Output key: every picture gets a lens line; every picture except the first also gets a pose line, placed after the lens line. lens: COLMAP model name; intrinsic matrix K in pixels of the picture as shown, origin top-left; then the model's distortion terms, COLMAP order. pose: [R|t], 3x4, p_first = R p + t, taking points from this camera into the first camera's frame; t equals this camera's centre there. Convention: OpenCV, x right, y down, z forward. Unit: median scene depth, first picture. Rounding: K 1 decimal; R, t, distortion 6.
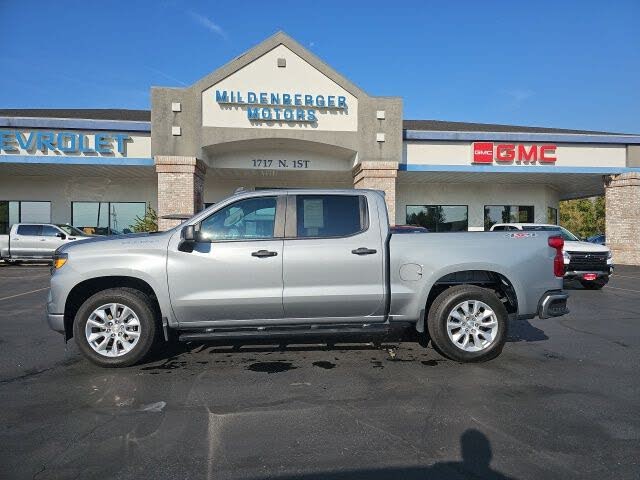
lens RADIAL K [[416.4, 0, 324.0], [0, 416.4, 238.3], [0, 0, 1]] dist [0.057622, -0.046241]
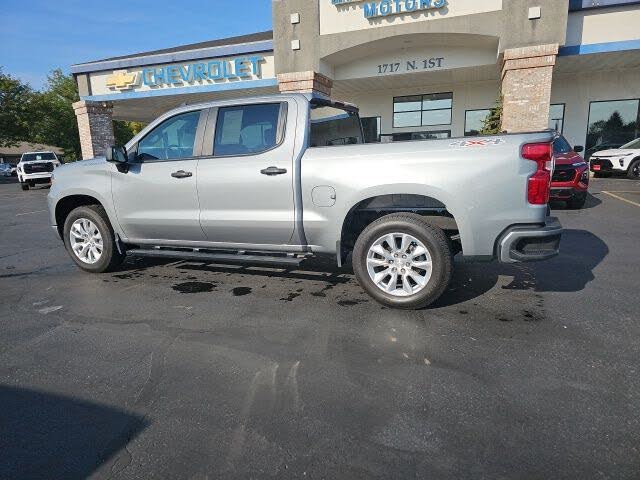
lens RADIAL K [[416.4, 0, 312.2], [0, 416.4, 239.6], [0, 0, 1]] dist [0.057622, -0.046241]
pose [[0.893860, 0.060615, -0.444230, 0.148890], [0.030434, 0.980330, 0.195003, 0.001408], [0.447313, -0.187825, 0.874433, 0.068467]]
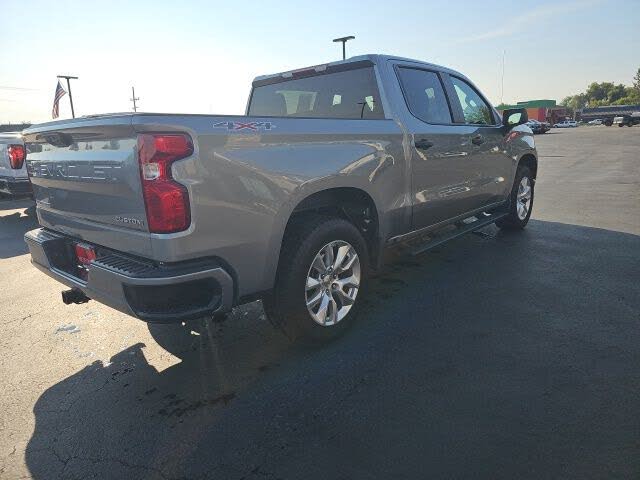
lens RADIAL K [[416.4, 0, 322.2], [0, 416.4, 238.1], [0, 0, 1]] dist [0.057622, -0.046241]
pose [[-0.688137, 0.204810, -0.696075, 0.200790], [0.042570, 0.969078, 0.243053, -0.000003], [0.724331, 0.137622, -0.675578, 0.490092]]
